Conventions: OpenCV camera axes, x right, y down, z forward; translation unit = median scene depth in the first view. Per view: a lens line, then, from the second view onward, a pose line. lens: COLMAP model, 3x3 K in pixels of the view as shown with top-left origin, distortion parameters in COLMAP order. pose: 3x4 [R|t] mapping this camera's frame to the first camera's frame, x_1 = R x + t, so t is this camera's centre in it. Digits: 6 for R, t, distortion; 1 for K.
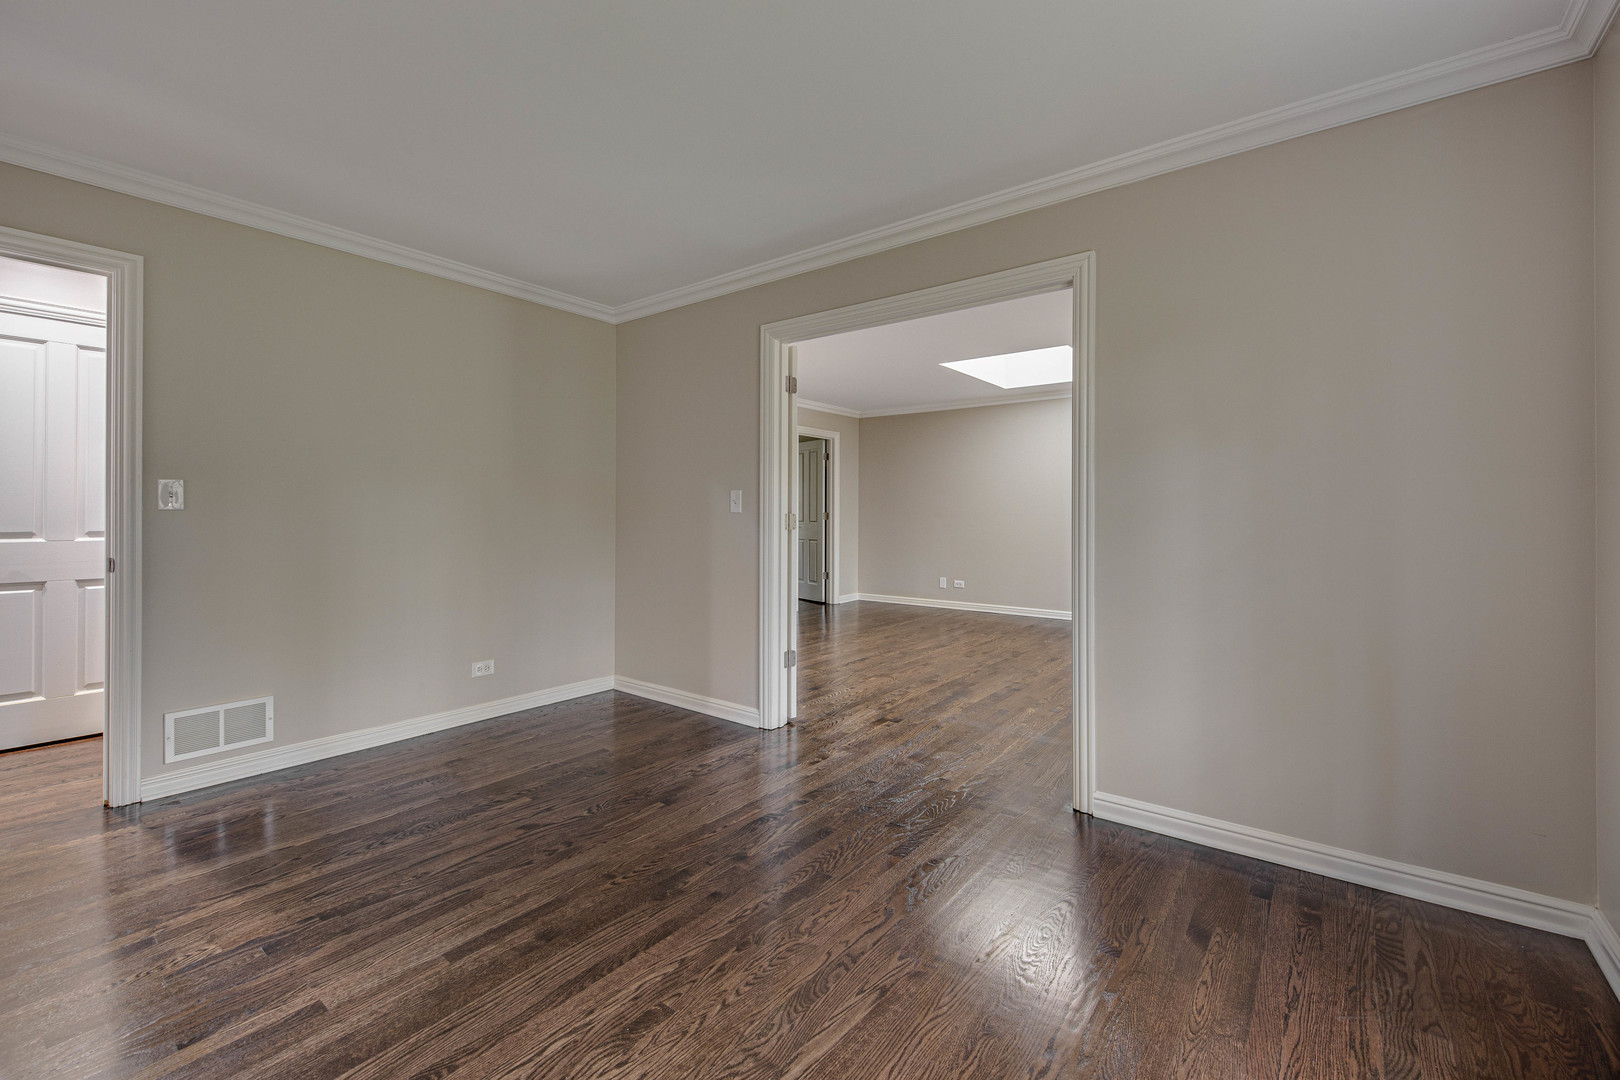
lens RADIAL K [[688.4, 0, 812.4], [0, 688.4, 503.0], [0, 0, 1]] dist [0.012429, 0.000152]
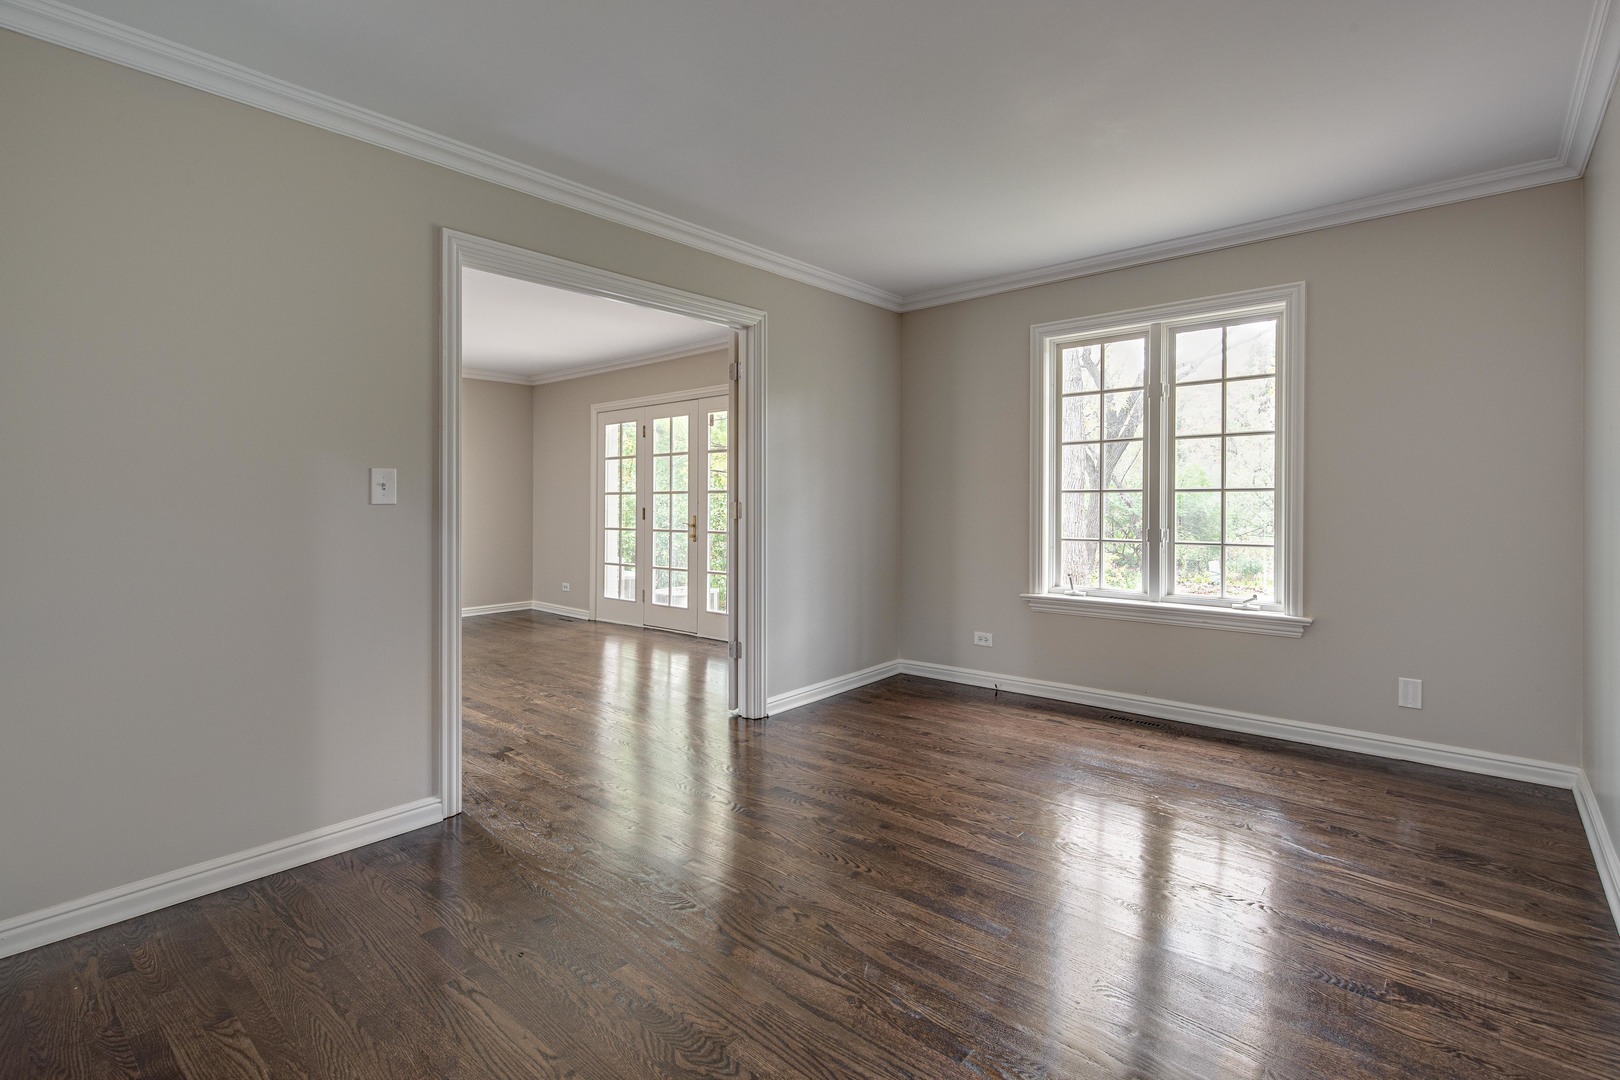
lens RADIAL K [[771.3, 0, 807.6], [0, 771.3, 498.5], [0, 0, 1]] dist [-0.001517, -0.000150]
pose [[0.051392, -0.003233, 0.998673, -1.380146], [-0.001243, 0.999994, 0.003302, 0.011623], [-0.998678, -0.001411, 0.051388, 1.020207]]
